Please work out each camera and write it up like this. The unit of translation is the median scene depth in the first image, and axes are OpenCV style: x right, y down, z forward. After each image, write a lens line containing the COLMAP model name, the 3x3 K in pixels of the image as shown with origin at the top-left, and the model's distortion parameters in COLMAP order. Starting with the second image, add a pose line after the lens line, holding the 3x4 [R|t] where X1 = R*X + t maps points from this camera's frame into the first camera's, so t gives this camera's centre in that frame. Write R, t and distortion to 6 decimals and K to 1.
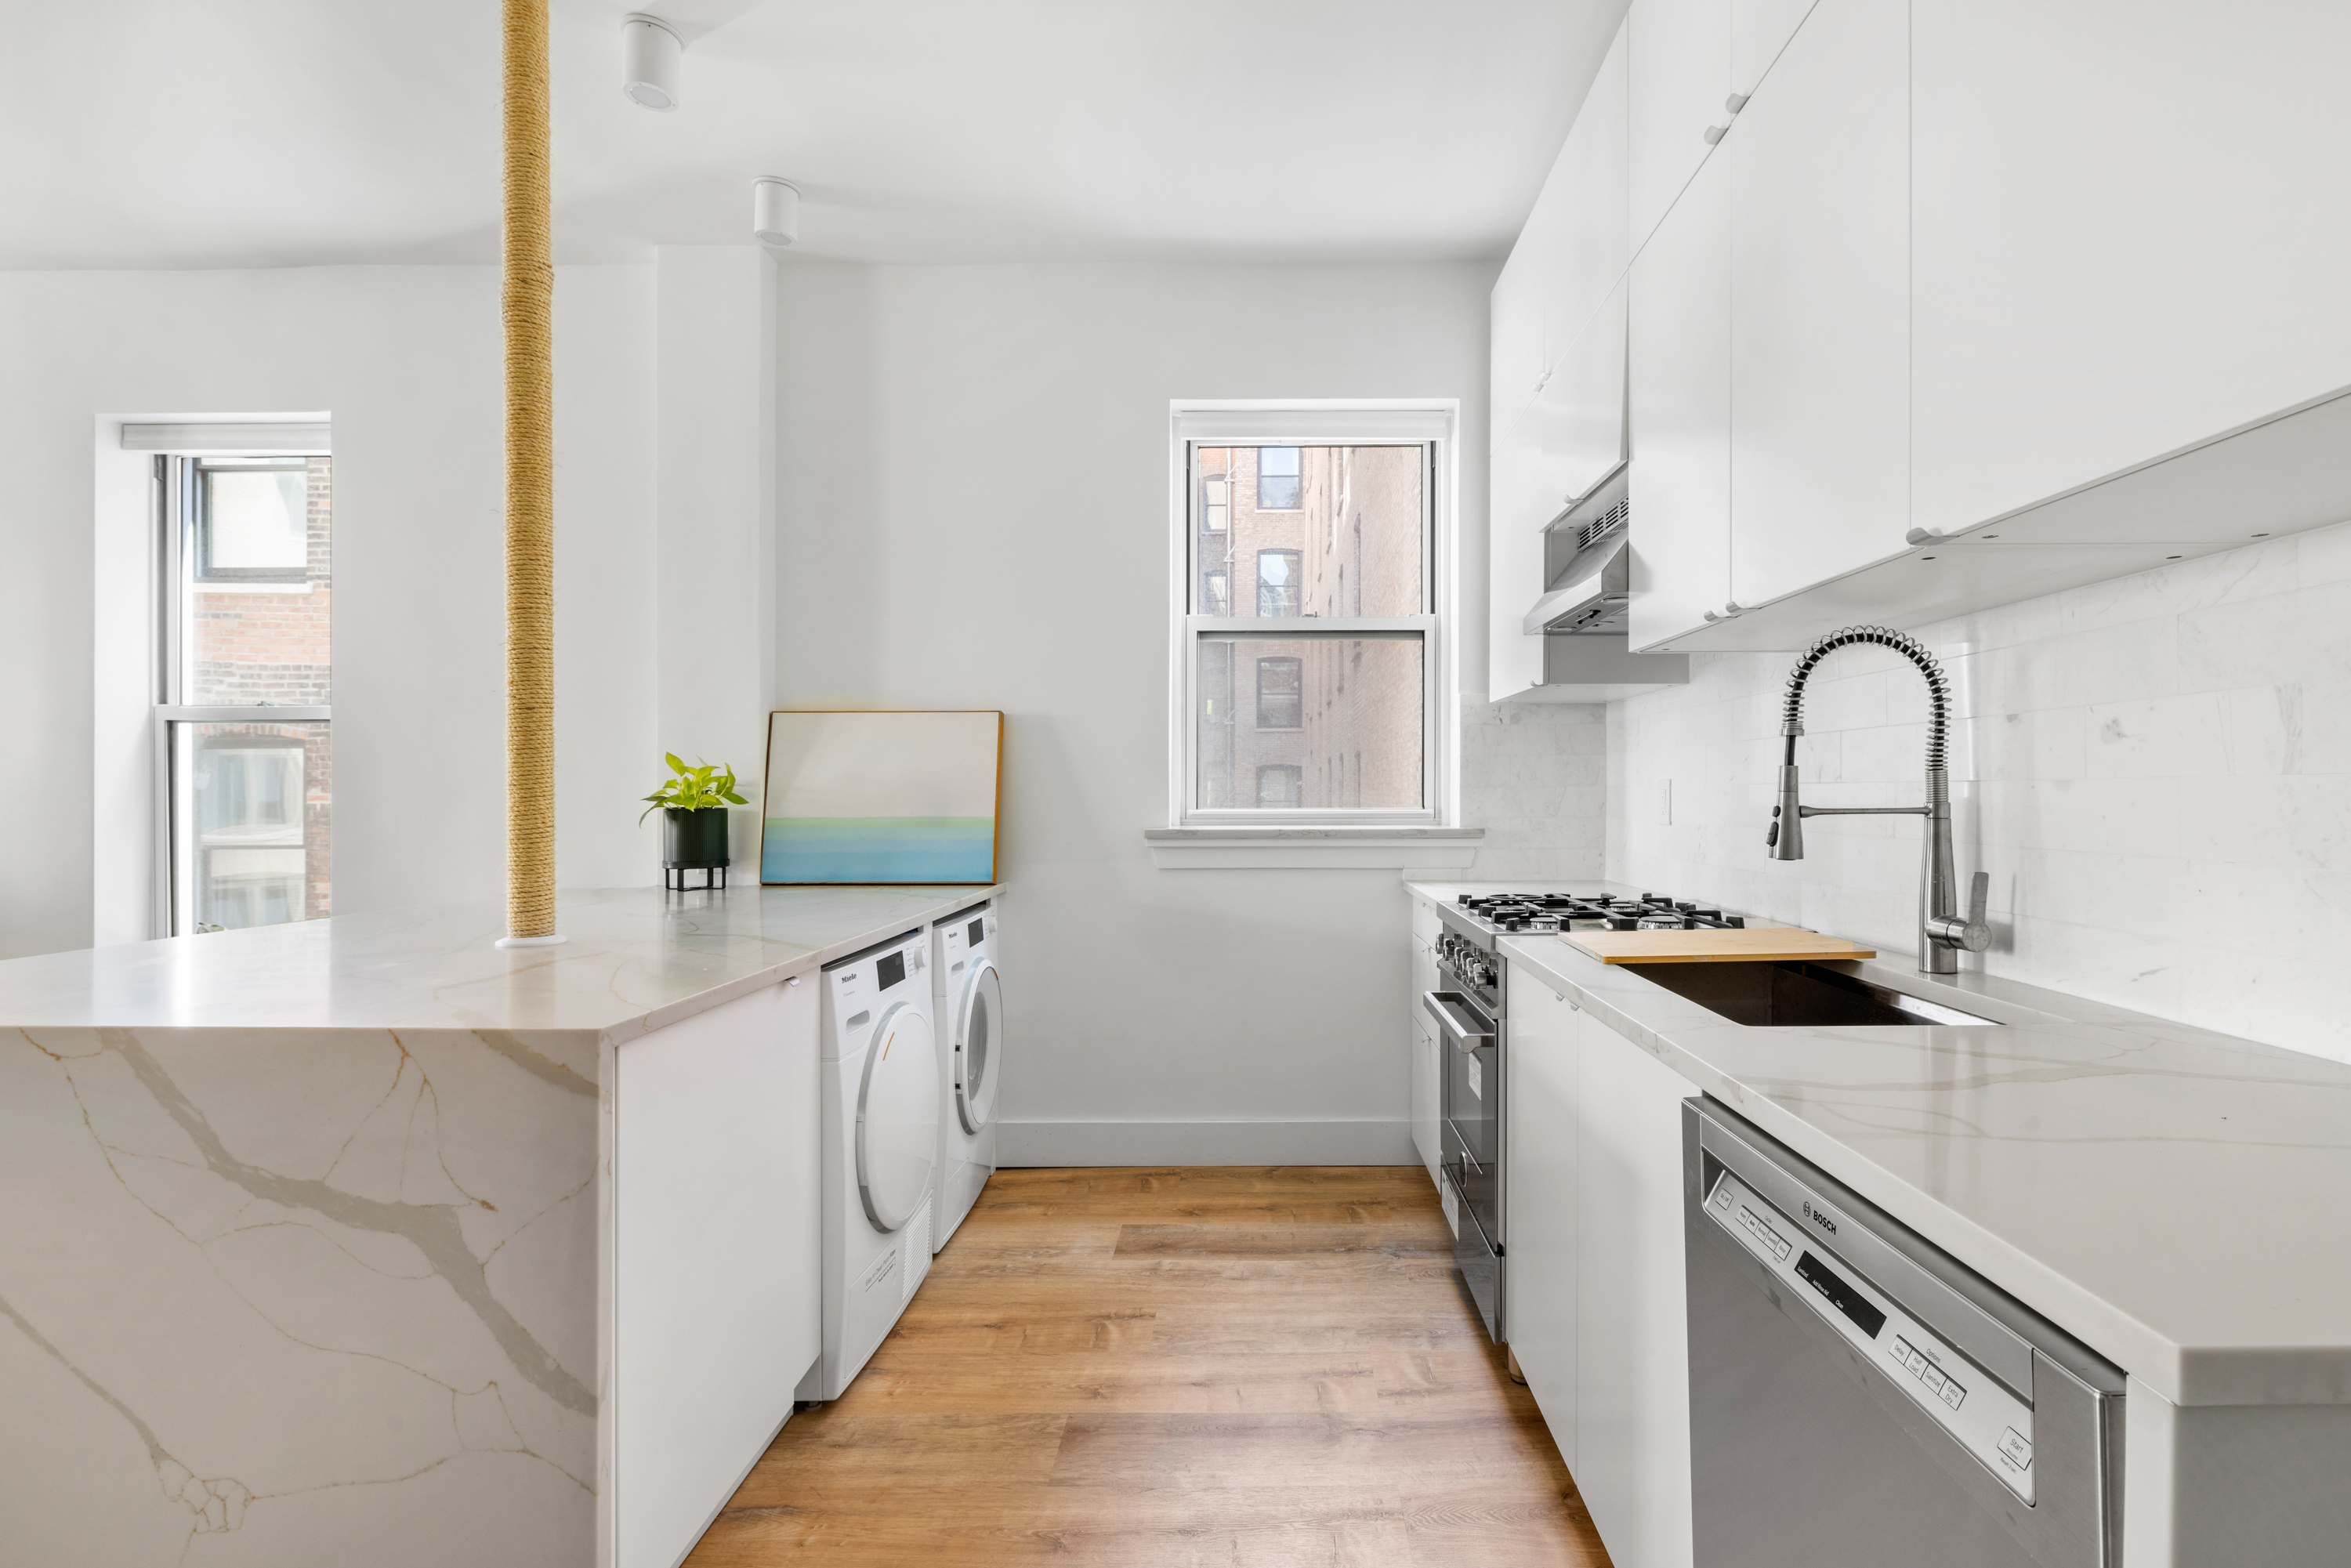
lens RADIAL K [[1071.7, 0, 1176.7], [0, 1071.7, 788.0], [0, 0, 1]] dist [0.001718, 0.000057]
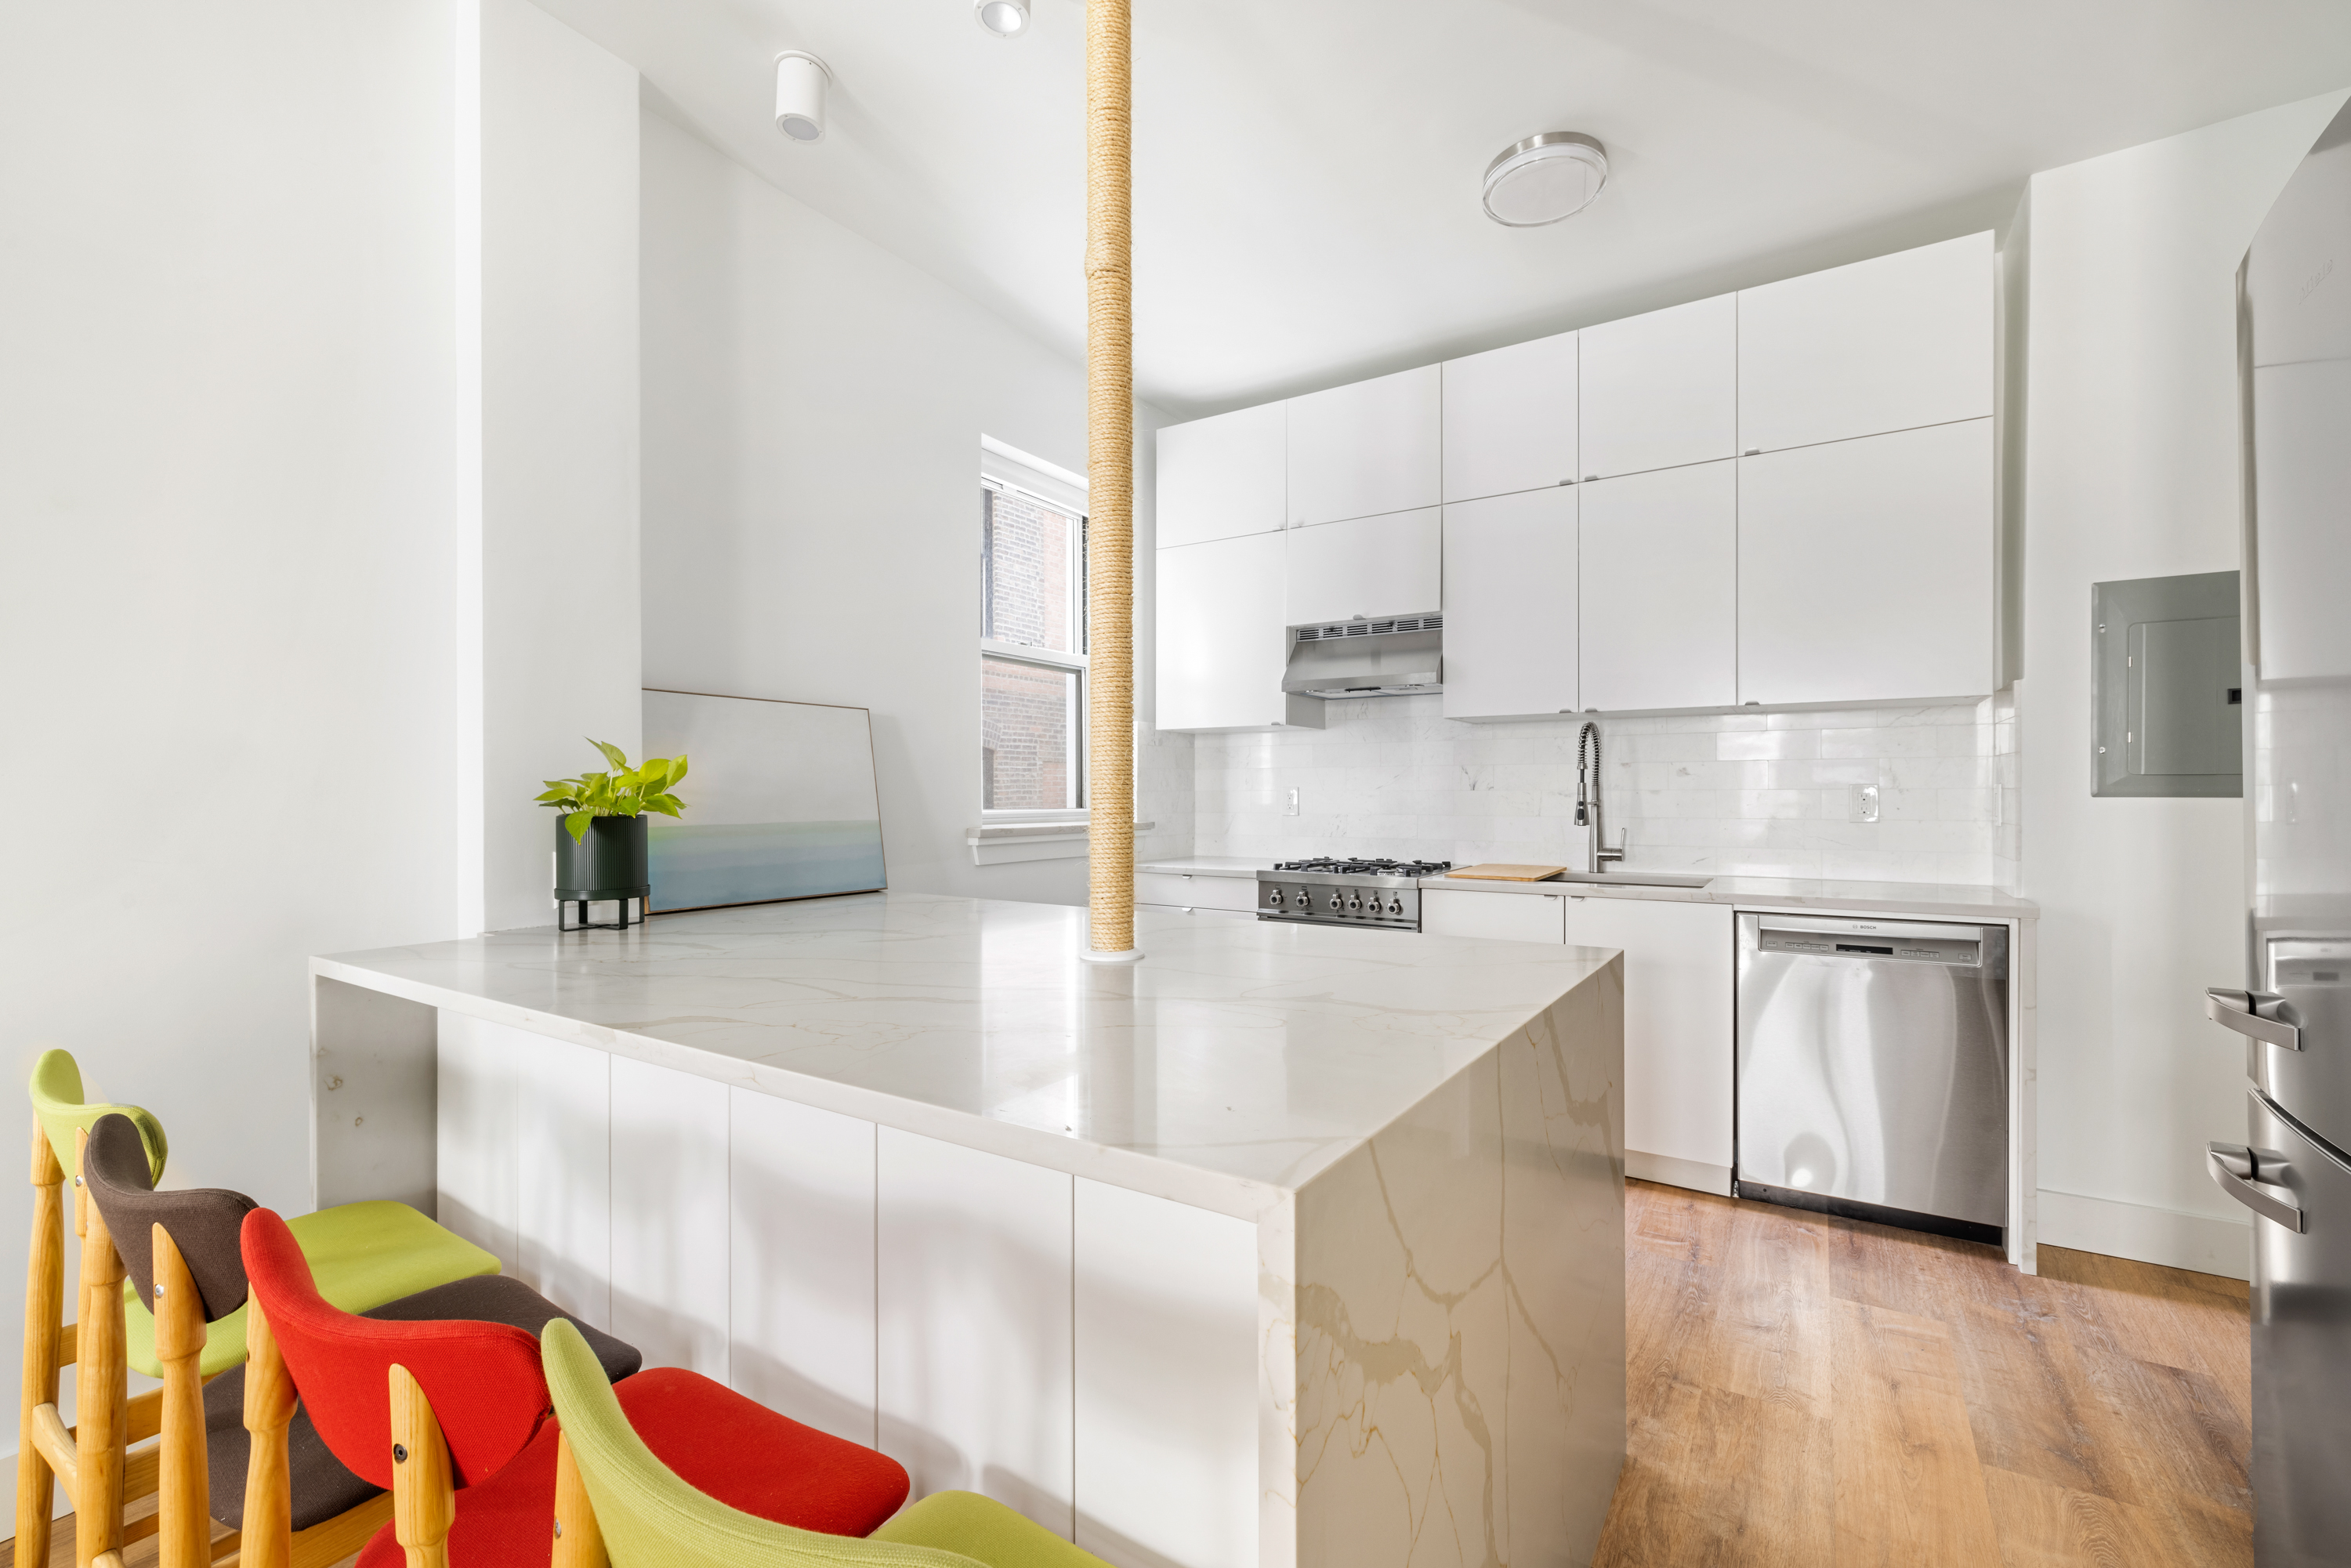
lens RADIAL K [[1007.9, 0, 1158.5], [0, 1007.9, 791.2], [0, 0, 1]] dist [-0.022110, -0.000468]
pose [[0.543171, 0.003471, 0.839615, -0.815673], [-0.003678, 0.999992, -0.001755, 0.001249], [-0.839614, -0.002135, 0.543179, 0.311754]]
